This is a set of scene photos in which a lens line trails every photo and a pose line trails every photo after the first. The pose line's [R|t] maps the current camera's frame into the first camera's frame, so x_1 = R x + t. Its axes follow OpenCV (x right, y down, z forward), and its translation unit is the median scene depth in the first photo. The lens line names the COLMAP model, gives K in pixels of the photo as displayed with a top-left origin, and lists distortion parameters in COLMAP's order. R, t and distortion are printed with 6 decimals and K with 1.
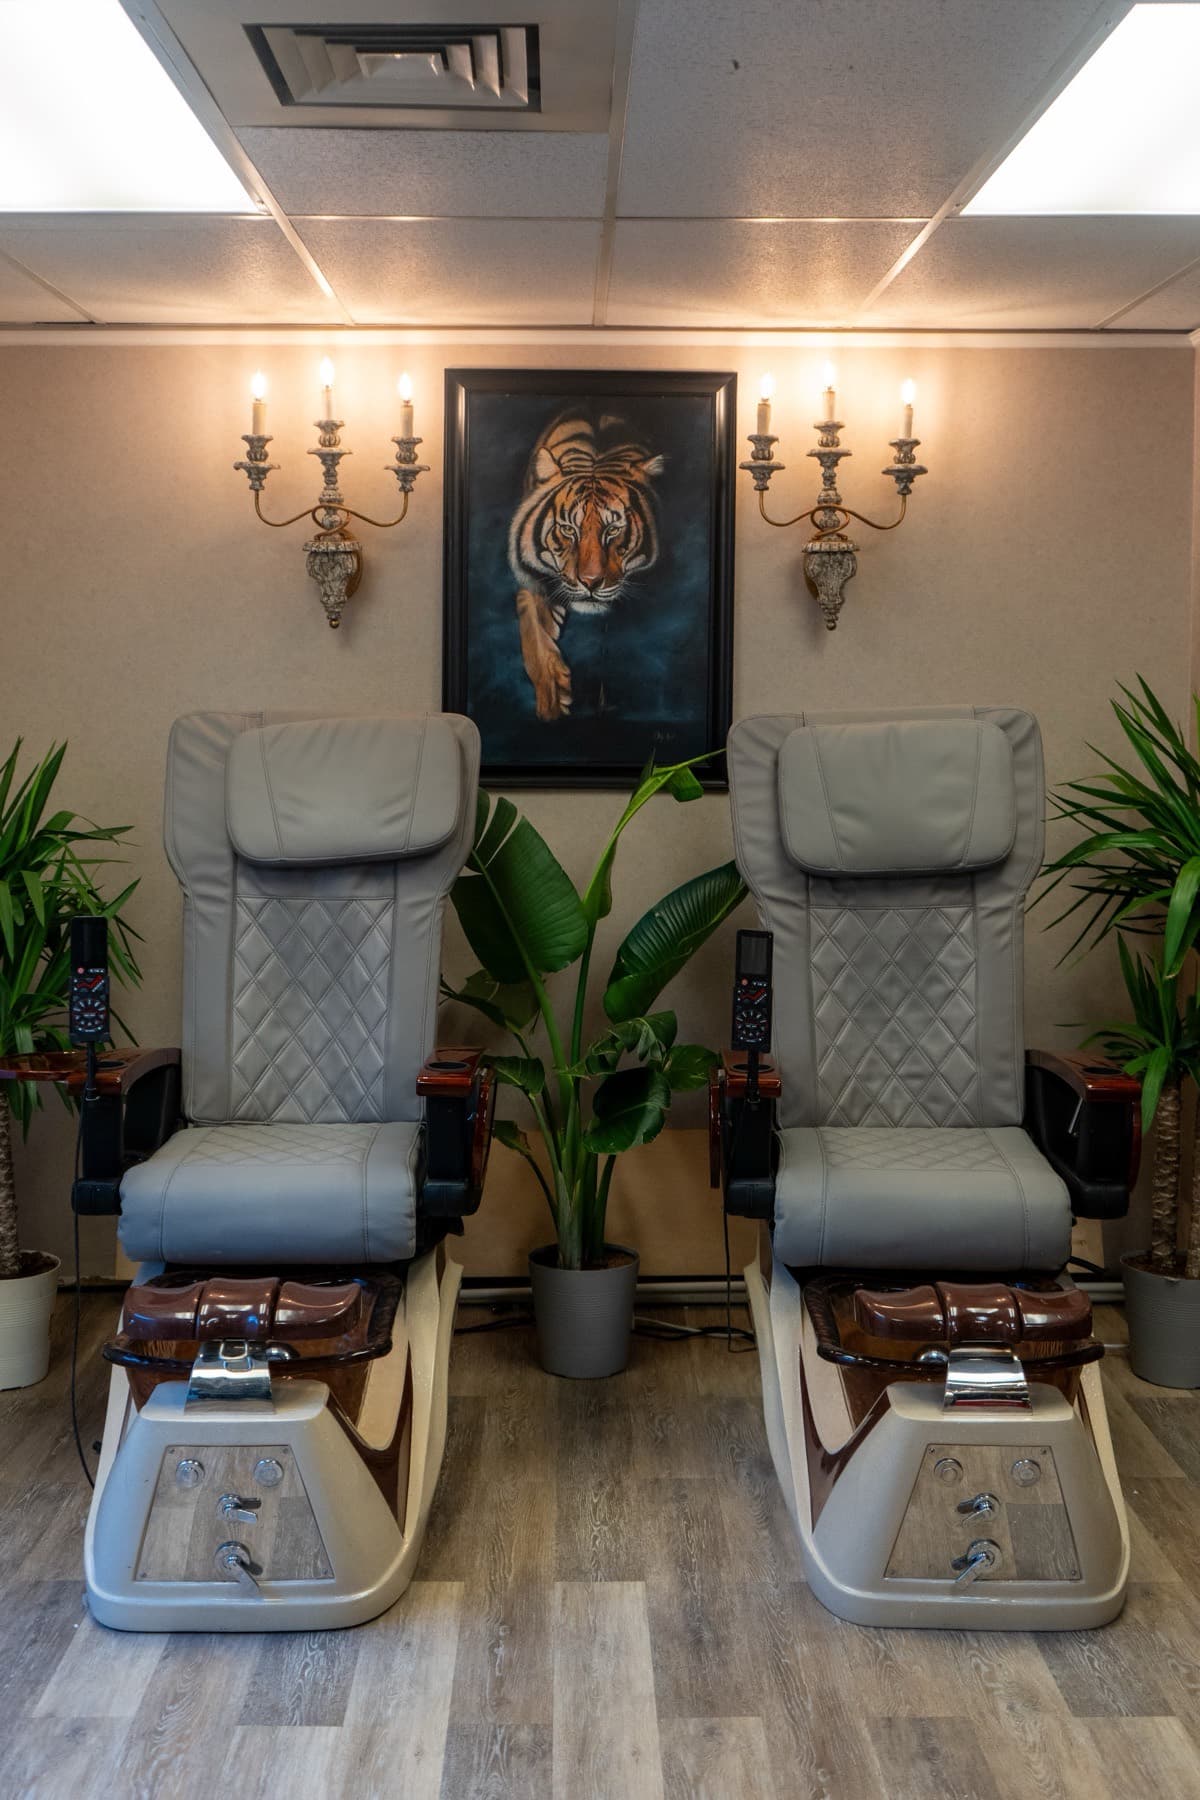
lens RADIAL K [[2030.6, 0, 606.8], [0, 2030.6, 786.9], [0, 0, 1]] dist [0.003089, 0.032482]
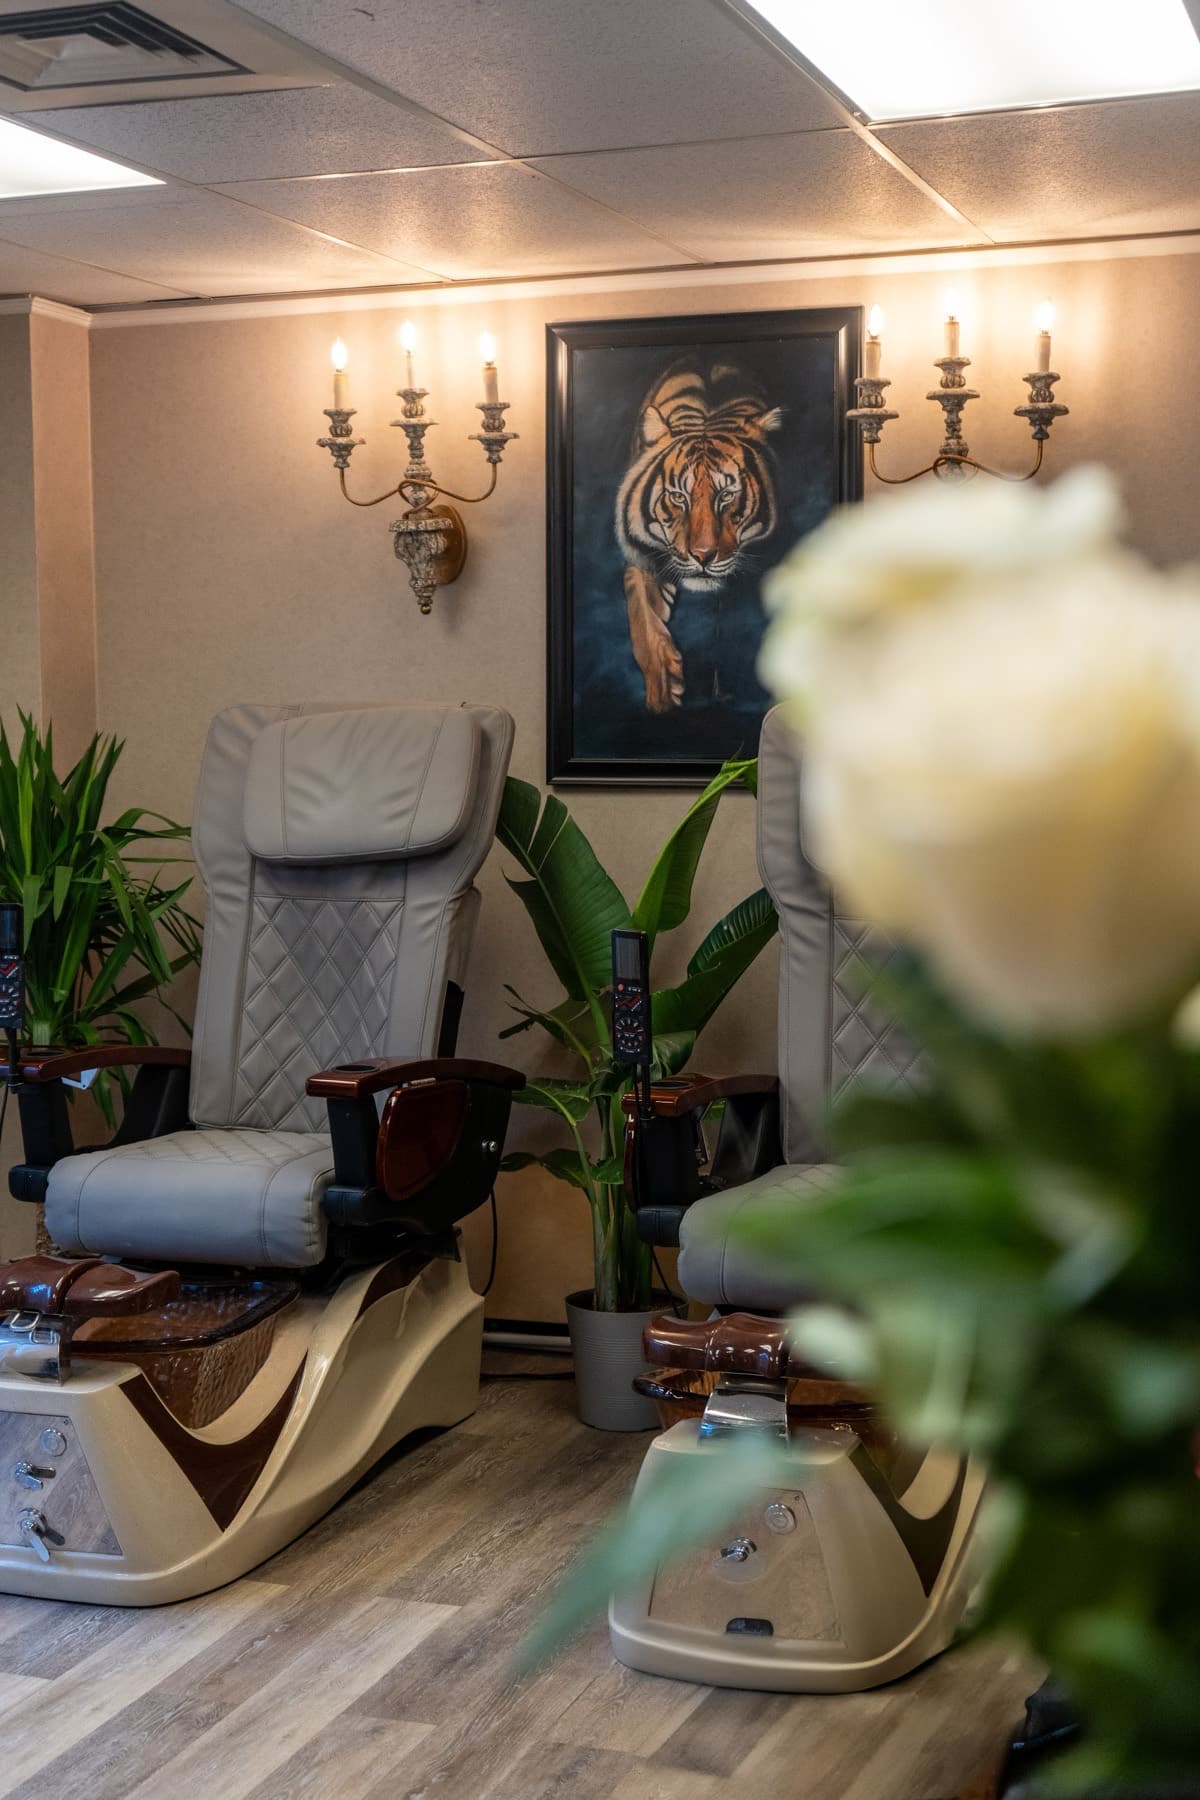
lens RADIAL K [[2537.8, 0, 600.0], [0, 2537.8, 900.0], [0, 0, 1]] dist [0.032317, 0.046181]
pose [[0.937499, 0.015858, -0.347627, 0.349654], [-0.005457, 0.999508, 0.030877, 0.016129], [0.347946, -0.027050, 0.937124, -0.062040]]
